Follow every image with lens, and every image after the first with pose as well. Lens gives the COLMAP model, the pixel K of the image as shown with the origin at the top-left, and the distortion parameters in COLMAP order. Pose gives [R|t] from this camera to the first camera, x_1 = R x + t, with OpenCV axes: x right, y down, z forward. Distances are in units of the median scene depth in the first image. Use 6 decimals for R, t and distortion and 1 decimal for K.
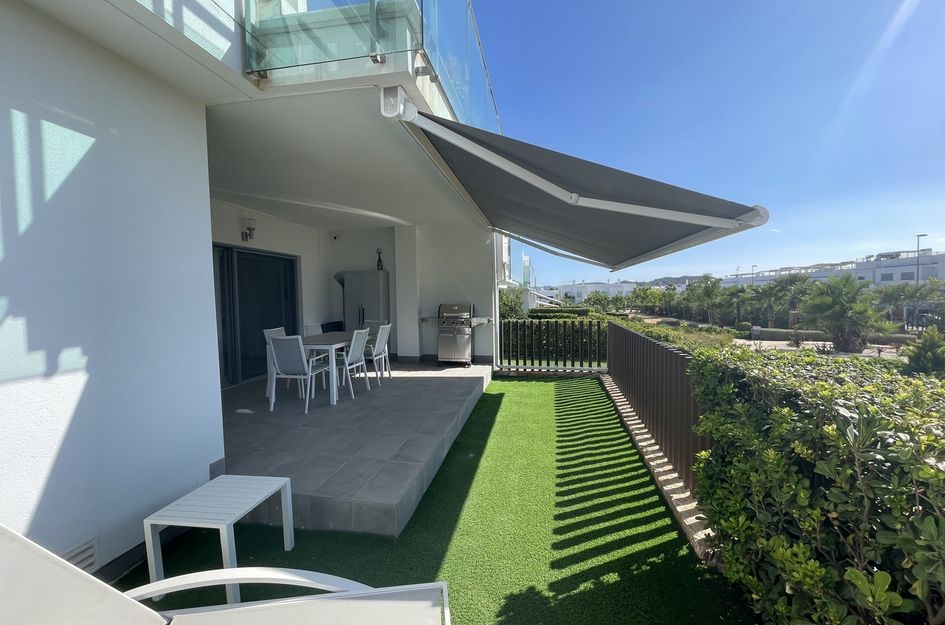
lens RADIAL K [[380.2, 0, 473.6], [0, 380.2, 311.8], [0, 0, 1]] dist [-0.002460, -0.000356]
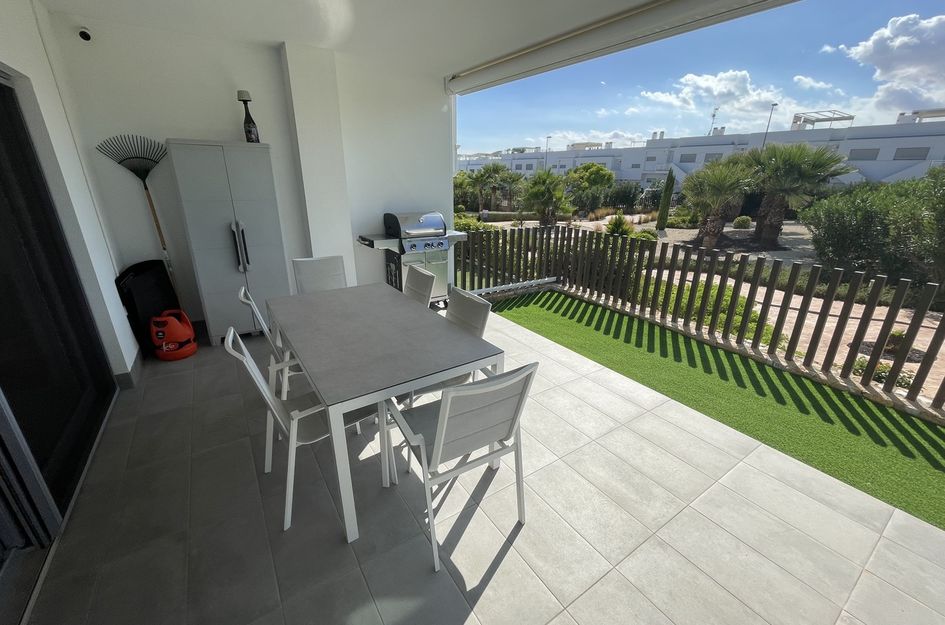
lens RADIAL K [[380.2, 0, 473.6], [0, 380.2, 311.8], [0, 0, 1]] dist [-0.002460, -0.000356]
pose [[0.721355, -0.211803, 0.659383, -0.604124], [0.005496, 0.953809, 0.300363, -0.075546], [-0.692543, -0.213044, 0.689199, 0.673715]]
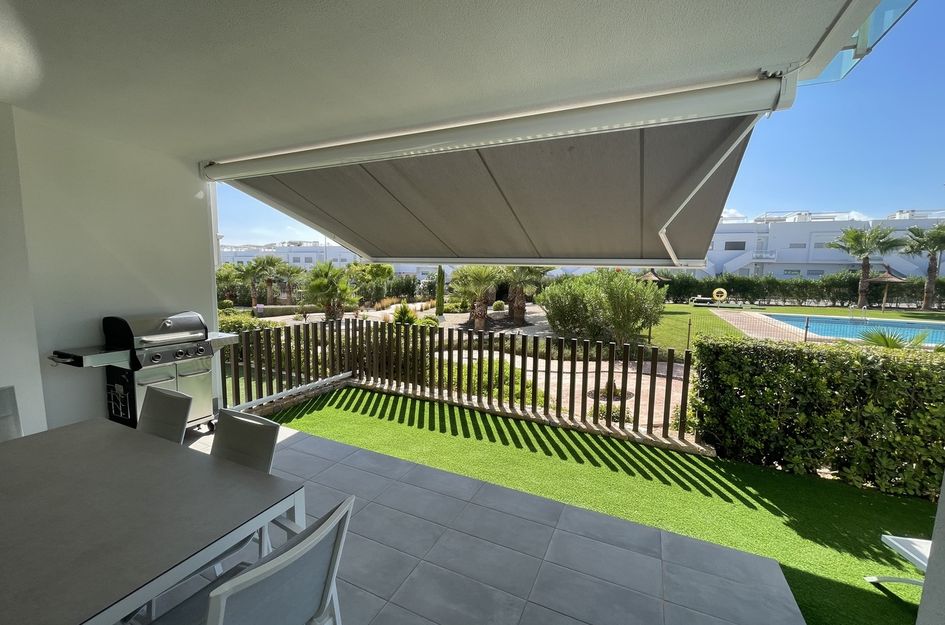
lens RADIAL K [[380.2, 0, 473.6], [0, 380.2, 311.8], [0, 0, 1]] dist [-0.002460, -0.000356]
pose [[0.259420, -0.081326, 0.962334, -0.578395], [0.016192, 0.996674, 0.079863, -0.079906], [-0.965629, -0.005136, 0.259874, 0.702570]]
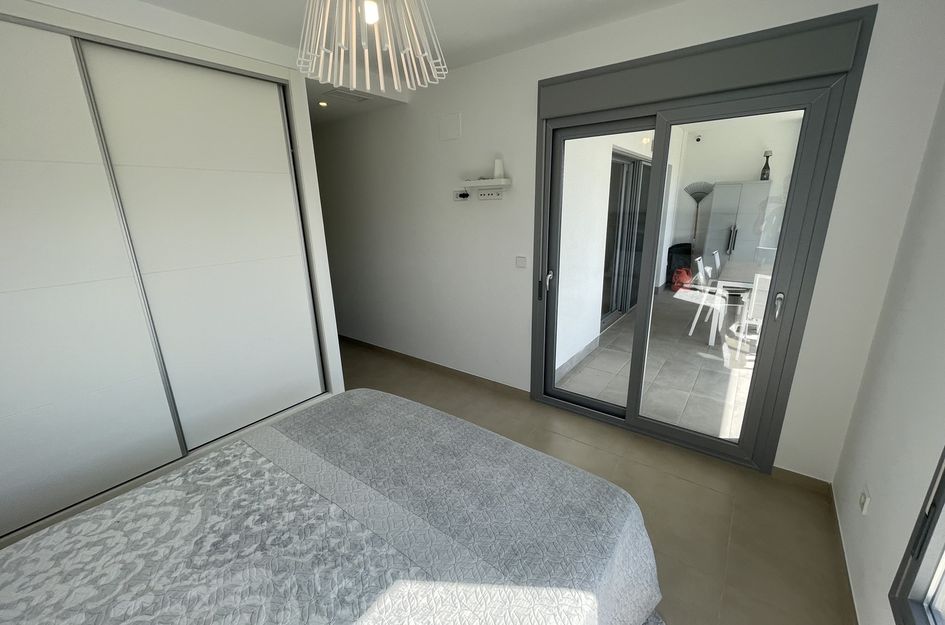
lens RADIAL K [[380.2, 0, 473.6], [0, 380.2, 311.8], [0, 0, 1]] dist [-0.002460, -0.000356]
pose [[0.893198, 0.119747, -0.433427, -0.614706], [-0.012787, 0.970263, 0.241714, -0.041778], [0.449483, -0.210356, 0.868168, -0.001267]]
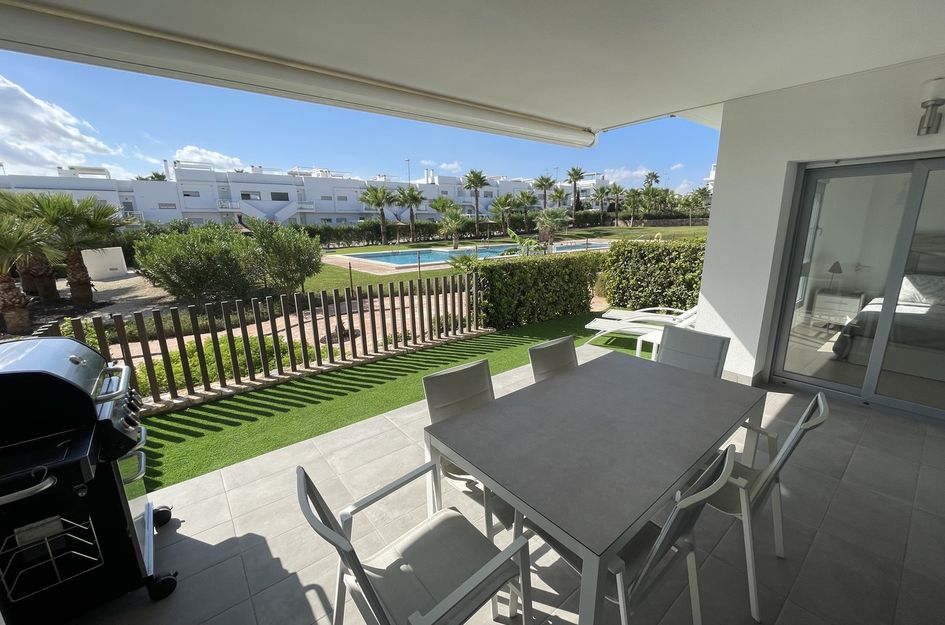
lens RADIAL K [[380.2, 0, 473.6], [0, 380.2, 311.8], [0, 0, 1]] dist [-0.002460, -0.000356]
pose [[-0.749226, -0.124605, 0.650487, -0.525508], [0.054945, 0.967064, 0.248533, -0.115187], [-0.660031, 0.221949, -0.717703, 1.402486]]
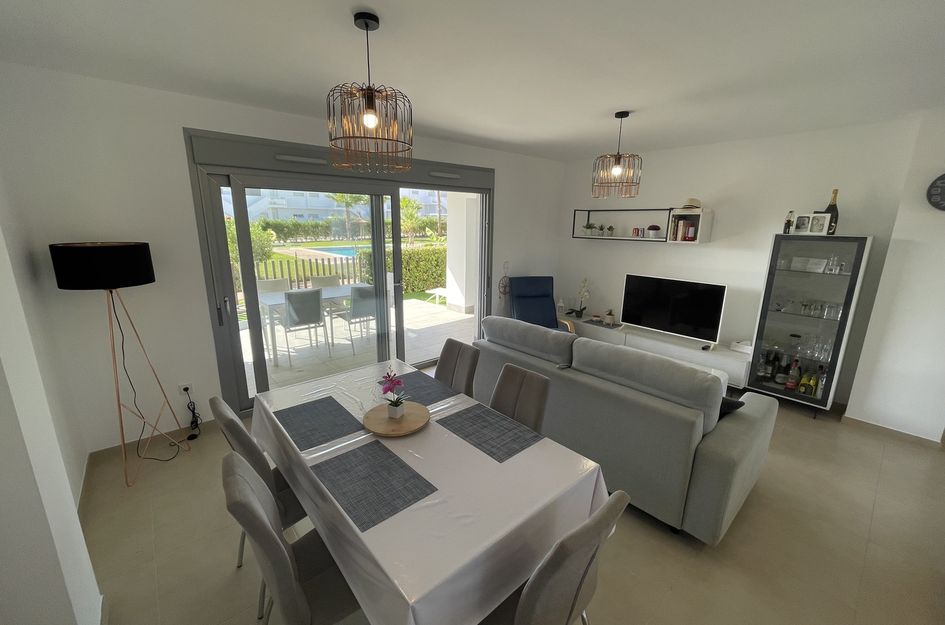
lens RADIAL K [[380.2, 0, 473.6], [0, 380.2, 311.8], [0, 0, 1]] dist [-0.002460, -0.000356]
pose [[-0.777467, -0.138146, 0.613564, -1.336269], [0.027495, 0.967179, 0.252604, -0.122881], [-0.628322, 0.213261, -0.748152, 1.582197]]
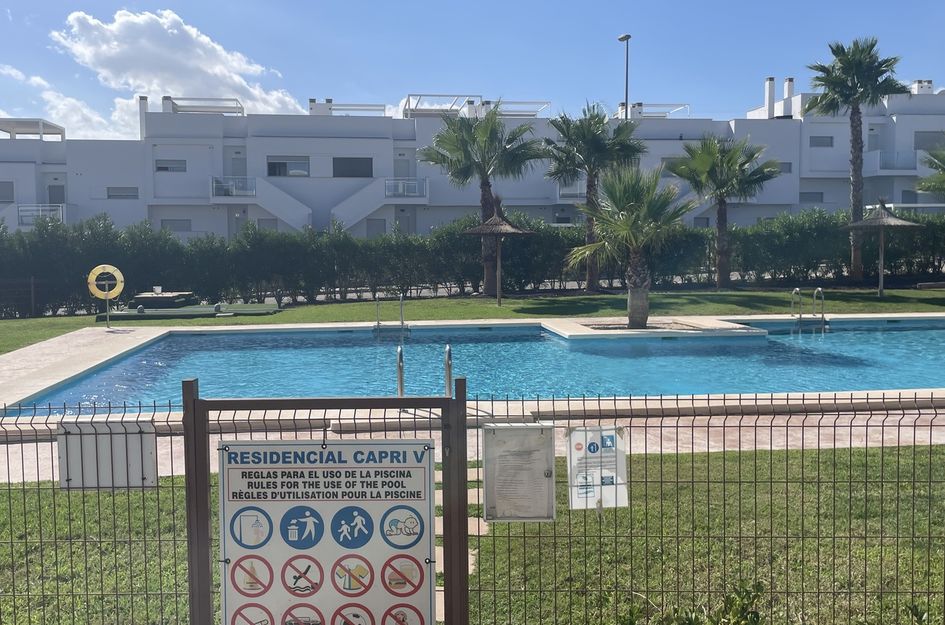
lens RADIAL K [[889.6, 0, 472.5], [0, 889.6, 312.5], [0, 0, 1]] dist [0.080714, -0.101734]
pose [[-0.297017, -0.054775, 0.953300, 0.623204], [0.055113, 0.995706, 0.074383, 0.054604], [-0.953280, 0.074633, -0.292723, -1.319482]]
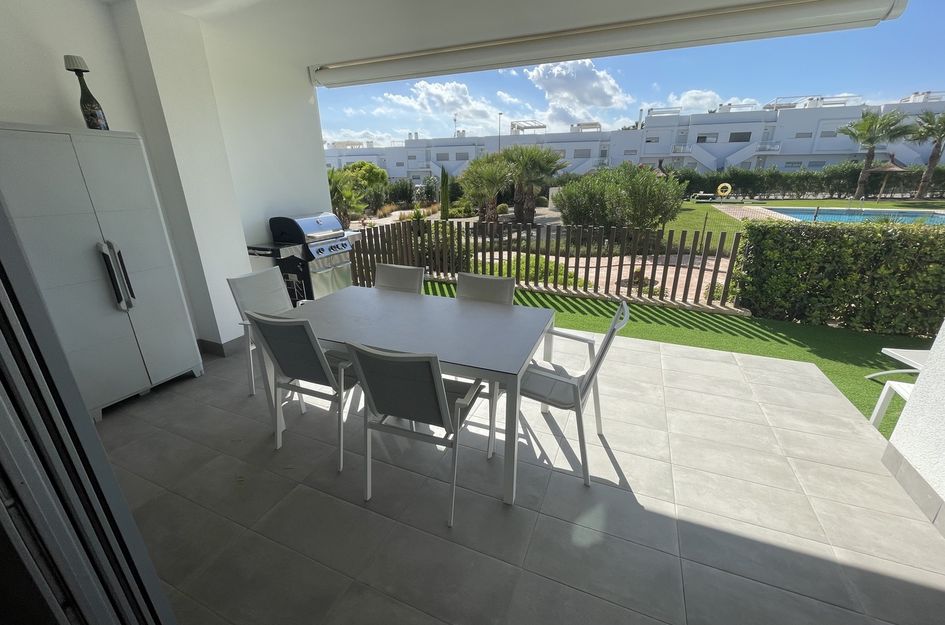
lens RADIAL K [[380.2, 0, 473.6], [0, 380.2, 311.8], [0, 0, 1]] dist [-0.002460, -0.000356]
pose [[0.224612, -0.319391, 0.920619, -0.795505], [0.046494, 0.947196, 0.317268, -0.074107], [-0.973338, -0.028459, 0.227601, 0.900729]]
